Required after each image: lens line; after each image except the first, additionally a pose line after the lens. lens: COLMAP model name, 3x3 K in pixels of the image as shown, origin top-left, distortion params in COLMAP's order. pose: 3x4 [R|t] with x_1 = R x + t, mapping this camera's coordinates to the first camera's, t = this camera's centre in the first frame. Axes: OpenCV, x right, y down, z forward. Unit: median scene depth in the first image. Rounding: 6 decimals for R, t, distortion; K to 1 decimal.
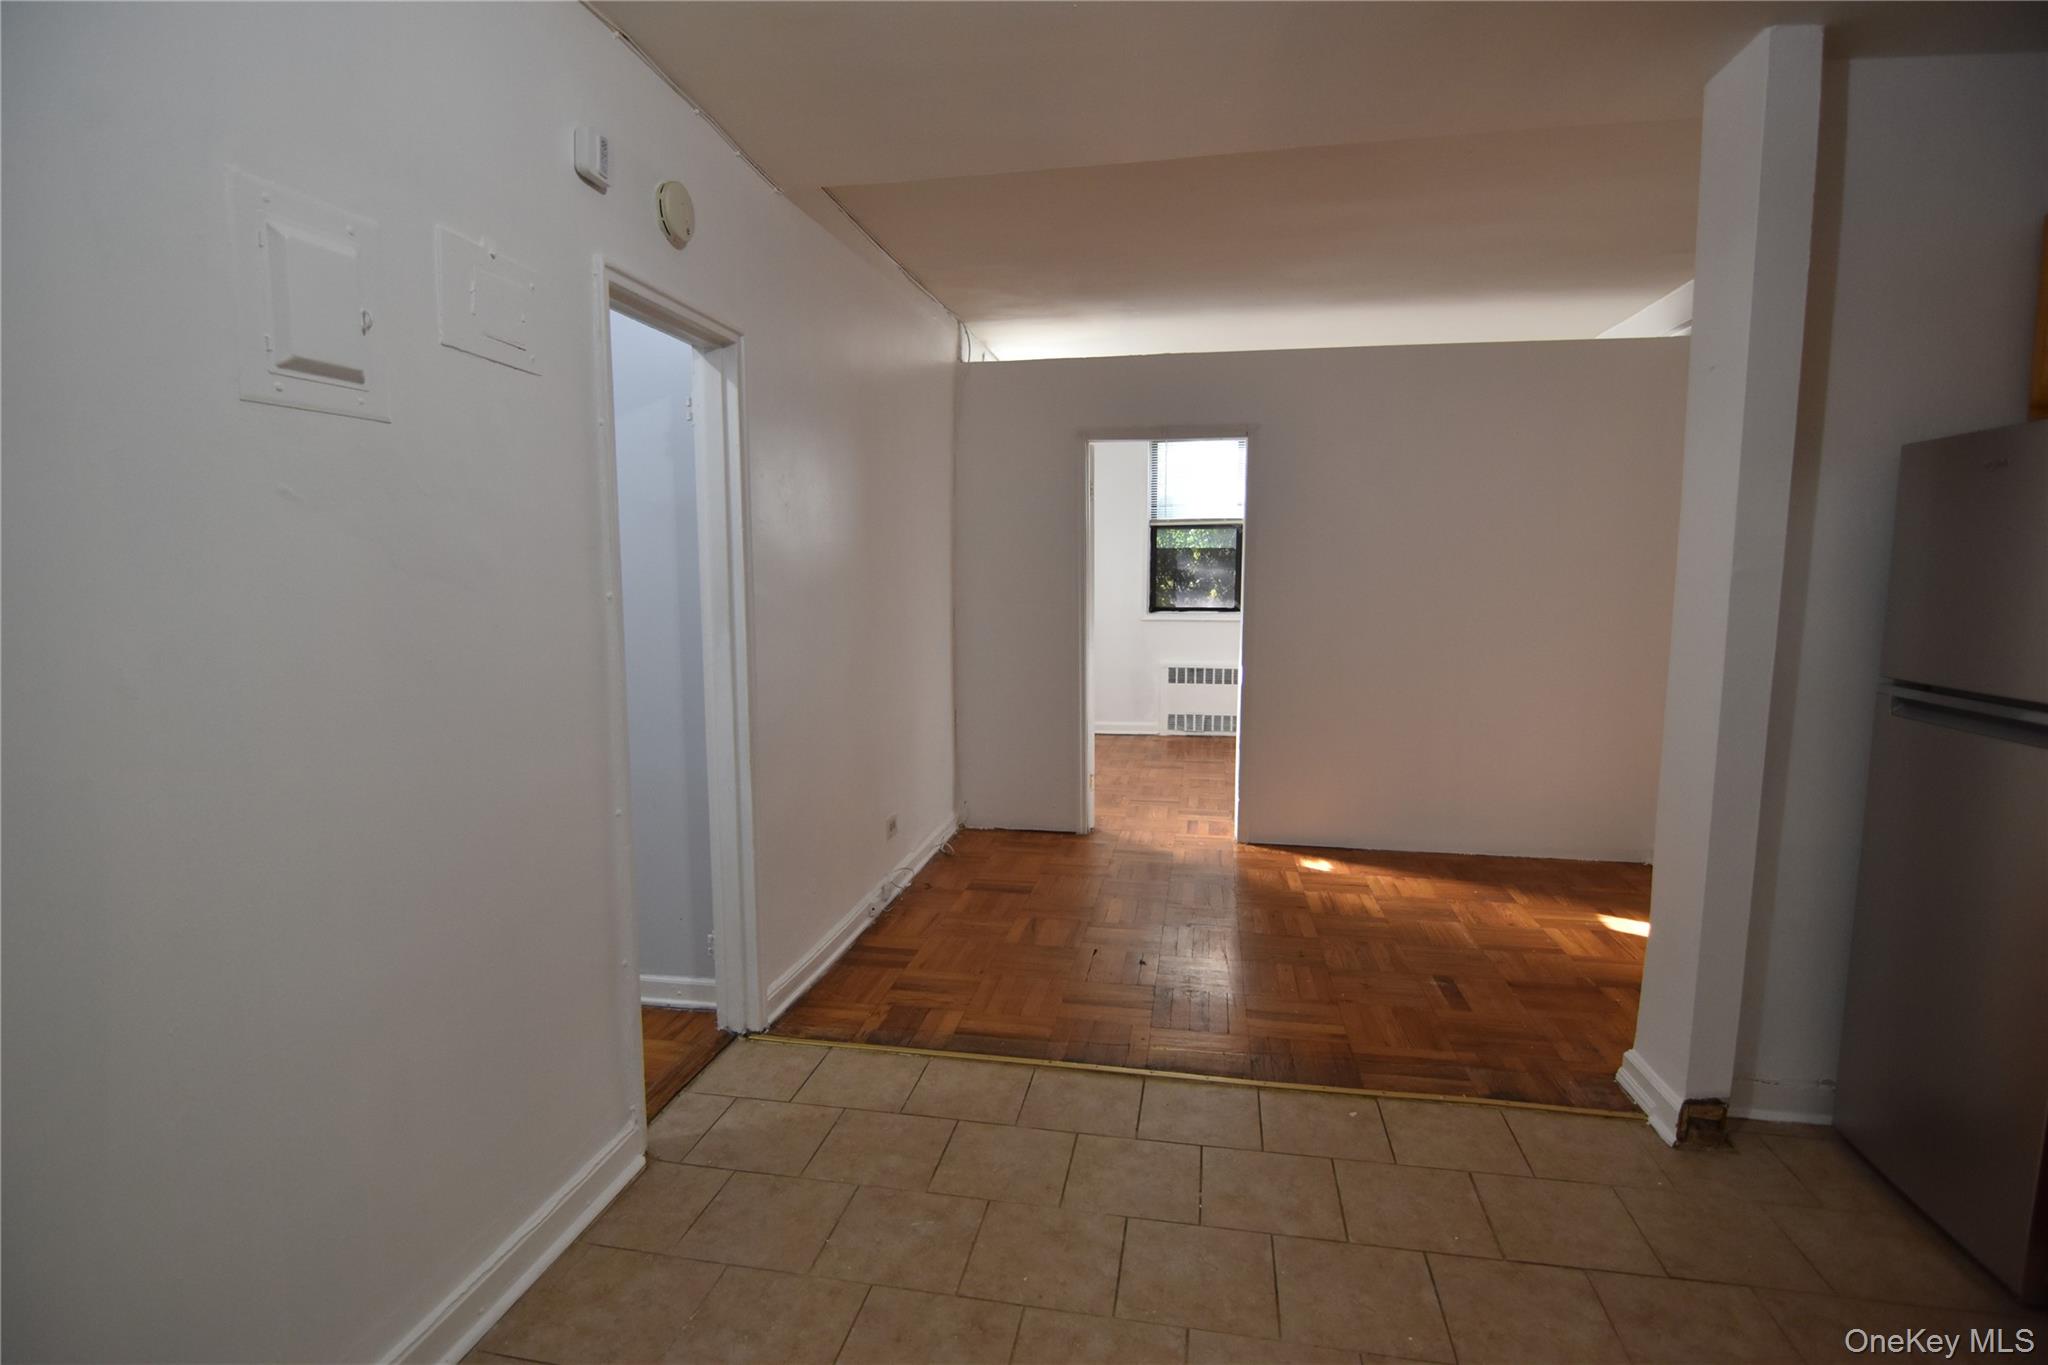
lens RADIAL K [[993.8, 0, 1013.4], [0, 993.8, 686.0], [0, 0, 1]] dist [-0.013206, -0.007338]
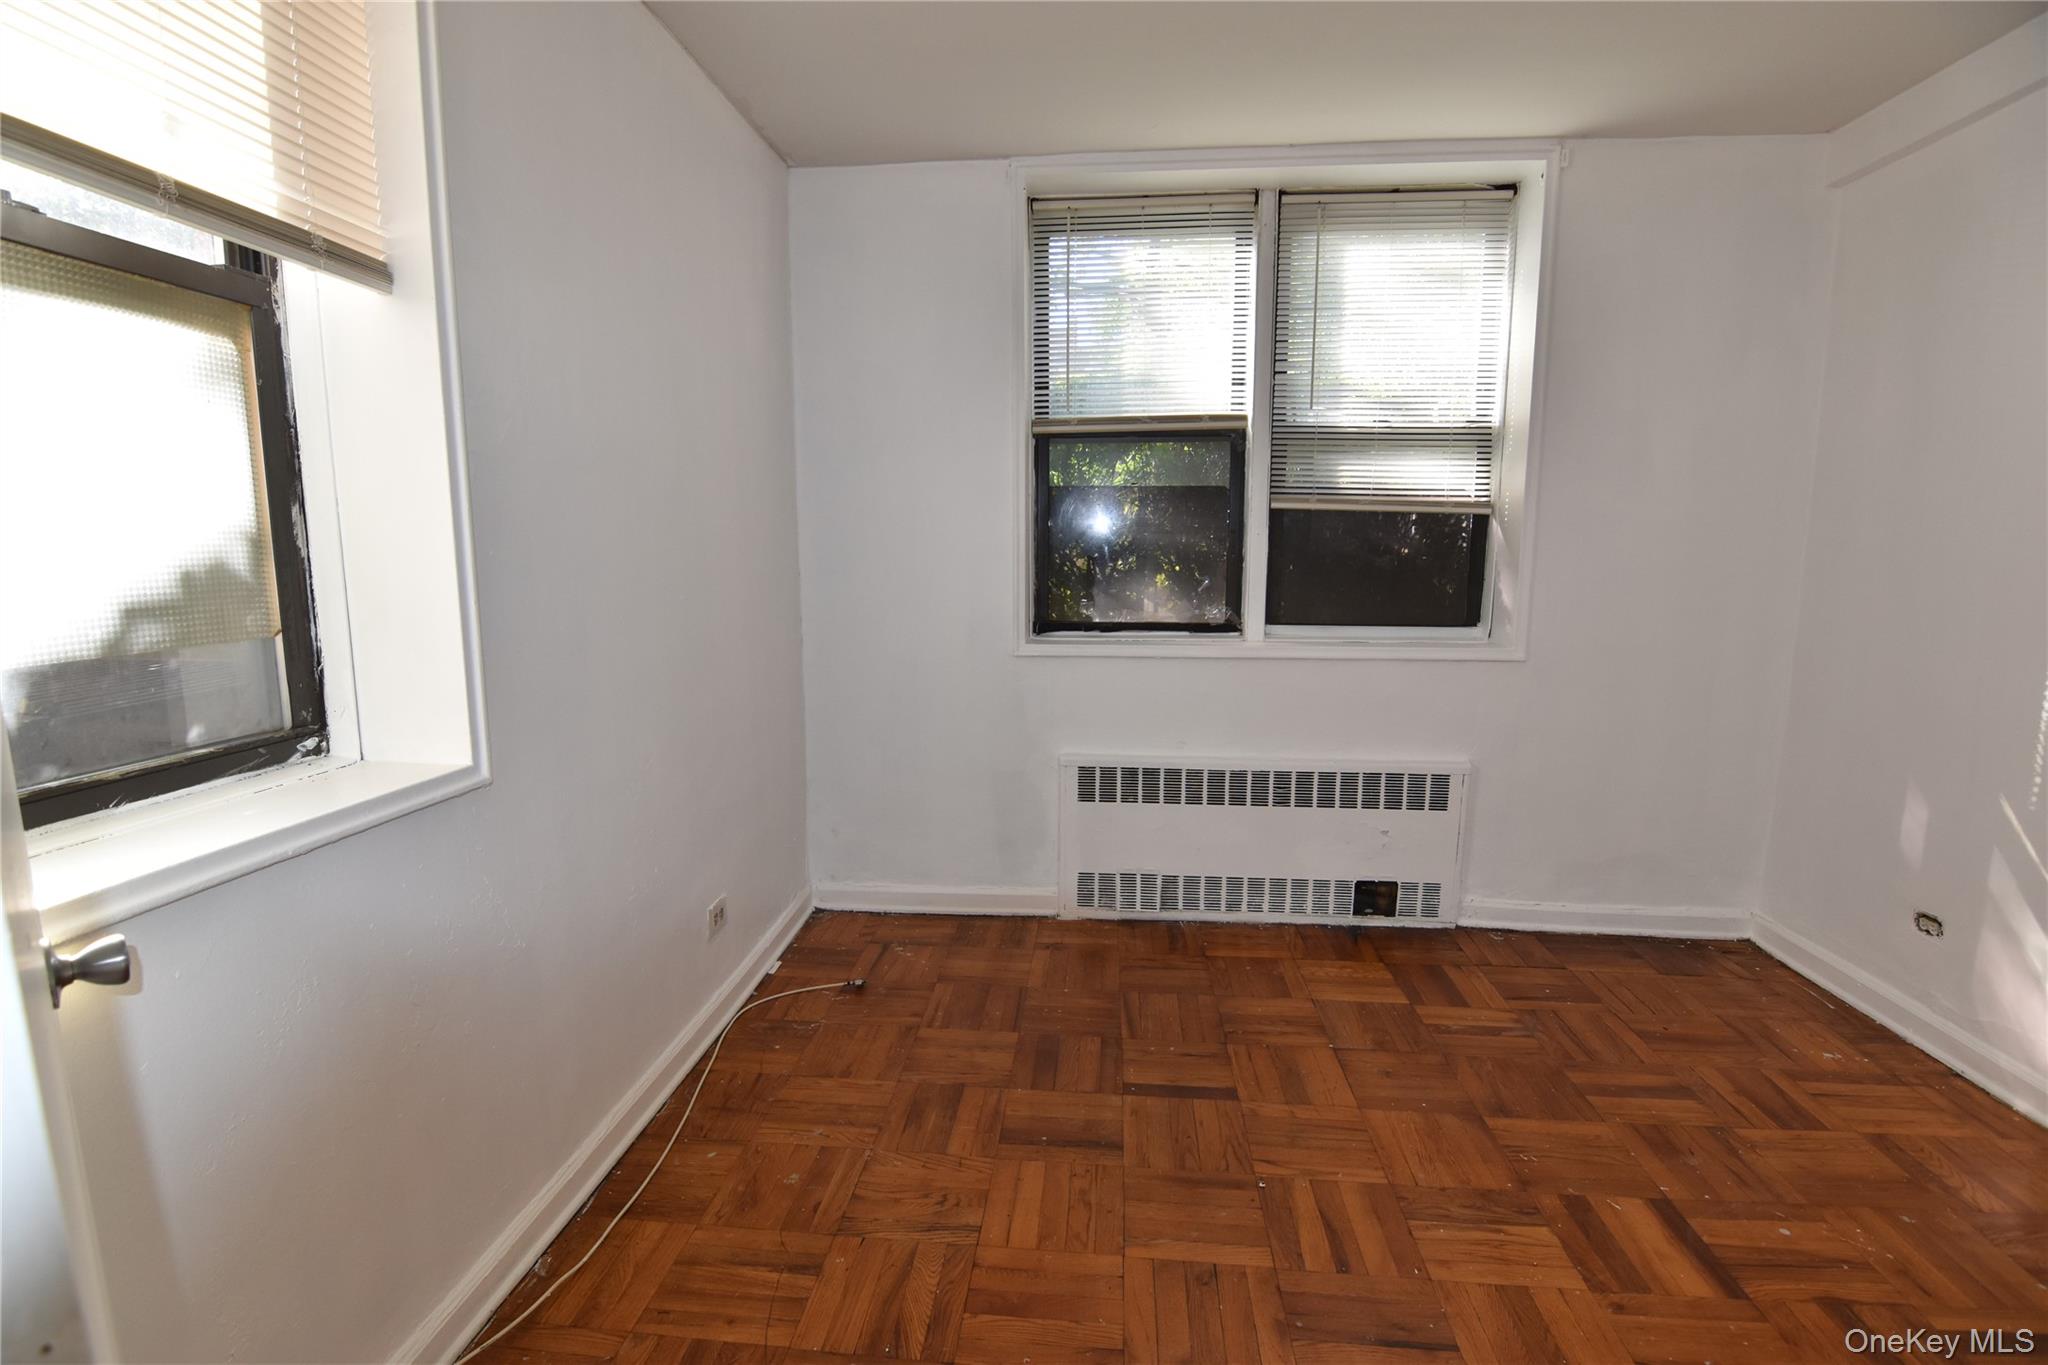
lens RADIAL K [[993.8, 0, 1017.9], [0, 993.8, 696.7], [0, 0, 1]] dist [-0.013206, -0.007338]
pose [[0.995356, -0.014496, 0.095164, 0.221902], [0.010706, 0.999134, 0.040213, -0.162046], [-0.095664, -0.039007, 0.994649, 1.425371]]
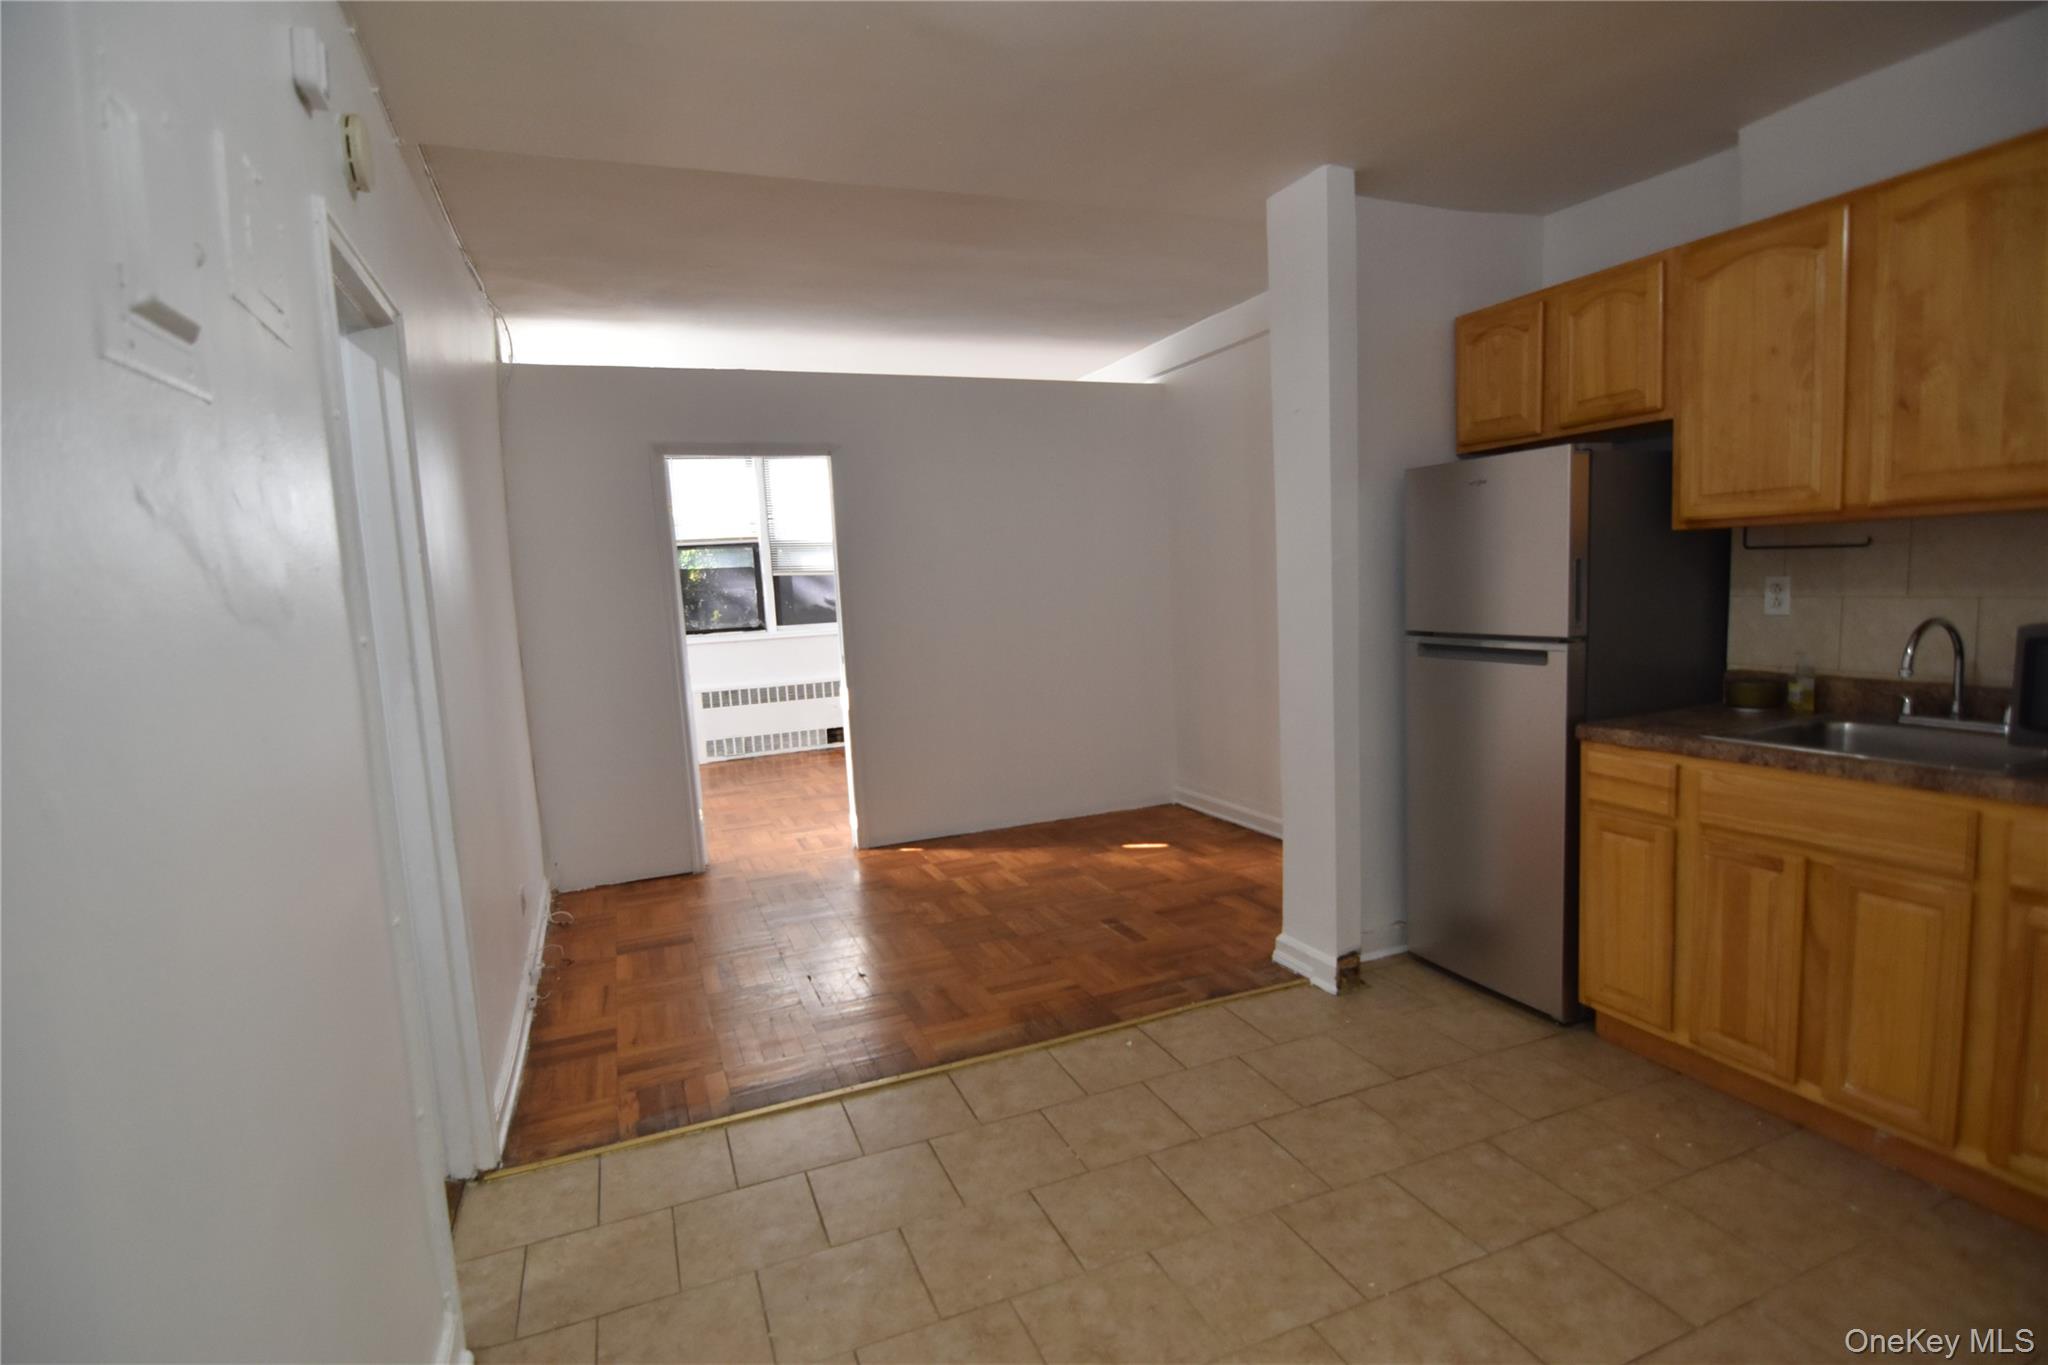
lens RADIAL K [[993.8, 0, 1015.8], [0, 993.8, 689.5], [0, 0, 1]] dist [-0.013206, -0.007338]
pose [[0.837369, -0.103481, 0.536754, -0.258559], [0.112577, 0.993516, 0.015912, -0.006768], [-0.534920, 0.047102, 0.843589, 0.059447]]
